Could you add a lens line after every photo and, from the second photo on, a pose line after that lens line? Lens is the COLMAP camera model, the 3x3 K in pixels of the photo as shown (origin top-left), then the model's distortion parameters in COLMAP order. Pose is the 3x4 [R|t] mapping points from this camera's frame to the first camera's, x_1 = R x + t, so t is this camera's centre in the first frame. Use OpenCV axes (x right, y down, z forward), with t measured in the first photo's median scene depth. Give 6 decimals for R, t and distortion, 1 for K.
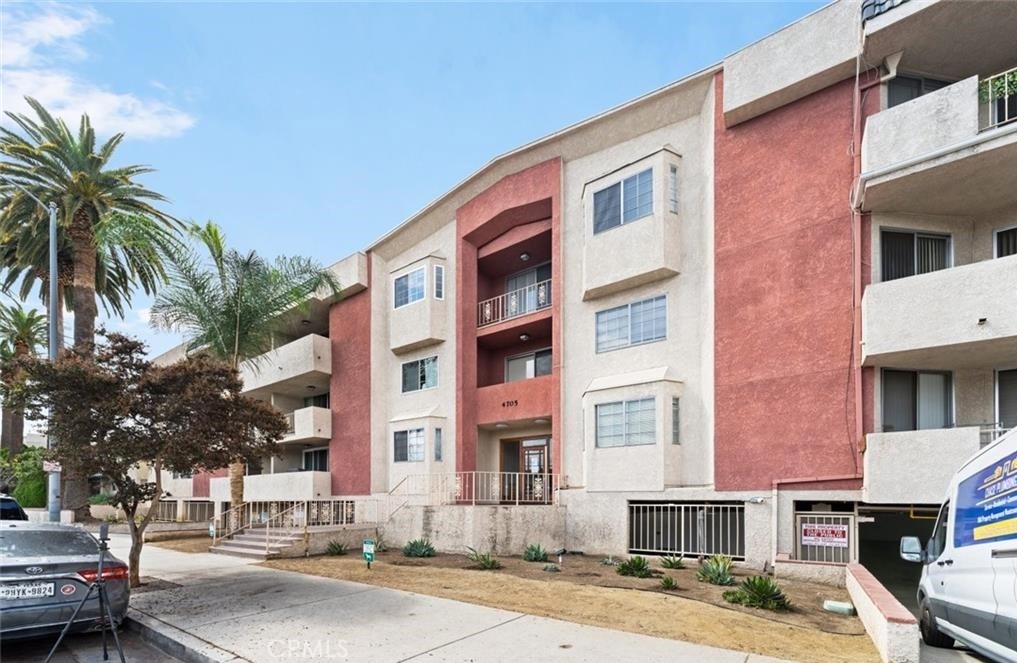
lens RADIAL K [[454.0, 0, 505.0], [0, 454.0, 322.9], [0, 0, 1]] dist [0.001834, 0.000538]
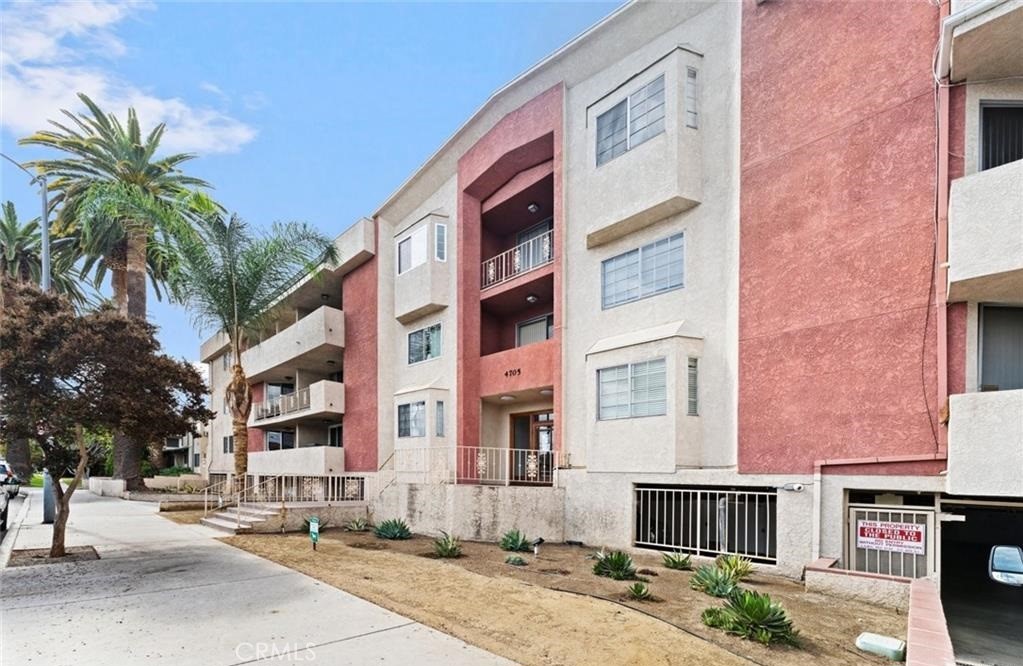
lens RADIAL K [[456.7, 0, 507.9], [0, 456.7, 324.3], [0, 0, 1]] dist [0.001834, 0.000538]
pose [[0.987795, -0.024381, -0.153842, 0.170162], [0.029785, 0.999014, 0.032918, 0.065677], [0.152887, -0.037098, 0.987547, 0.151273]]
